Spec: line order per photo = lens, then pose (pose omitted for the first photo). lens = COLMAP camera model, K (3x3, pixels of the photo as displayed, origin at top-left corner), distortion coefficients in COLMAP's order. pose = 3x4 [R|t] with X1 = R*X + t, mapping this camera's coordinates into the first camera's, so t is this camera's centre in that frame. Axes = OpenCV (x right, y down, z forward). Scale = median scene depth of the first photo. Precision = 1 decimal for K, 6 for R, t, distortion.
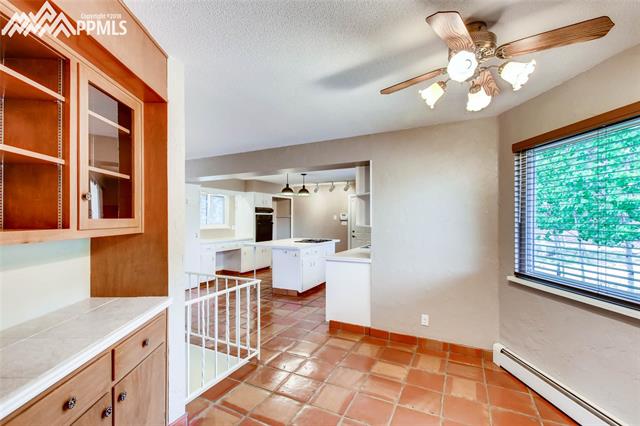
lens RADIAL K [[288.3, 0, 320.0], [0, 288.3, 213.0], [0, 0, 1]] dist [-0.000054, 0.000008]
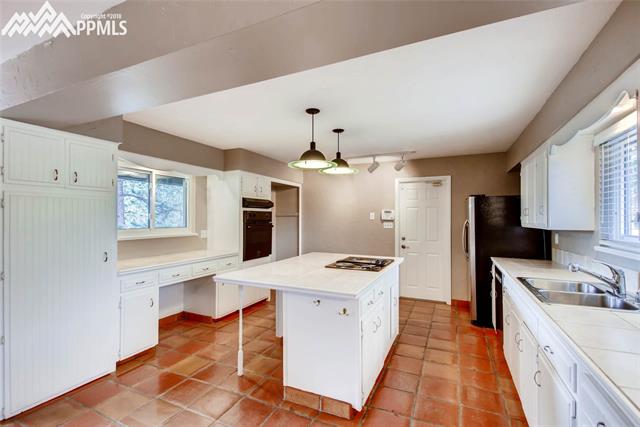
lens RADIAL K [[288.3, 0, 320.0], [0, 288.3, 213.5], [0, 0, 1]] dist [-0.000054, 0.000008]
pose [[0.999293, 0.002440, 0.037529, -0.092853], [-0.002486, 0.999996, 0.001183, 0.009994], [-0.037526, -0.001276, 0.999295, 0.426107]]
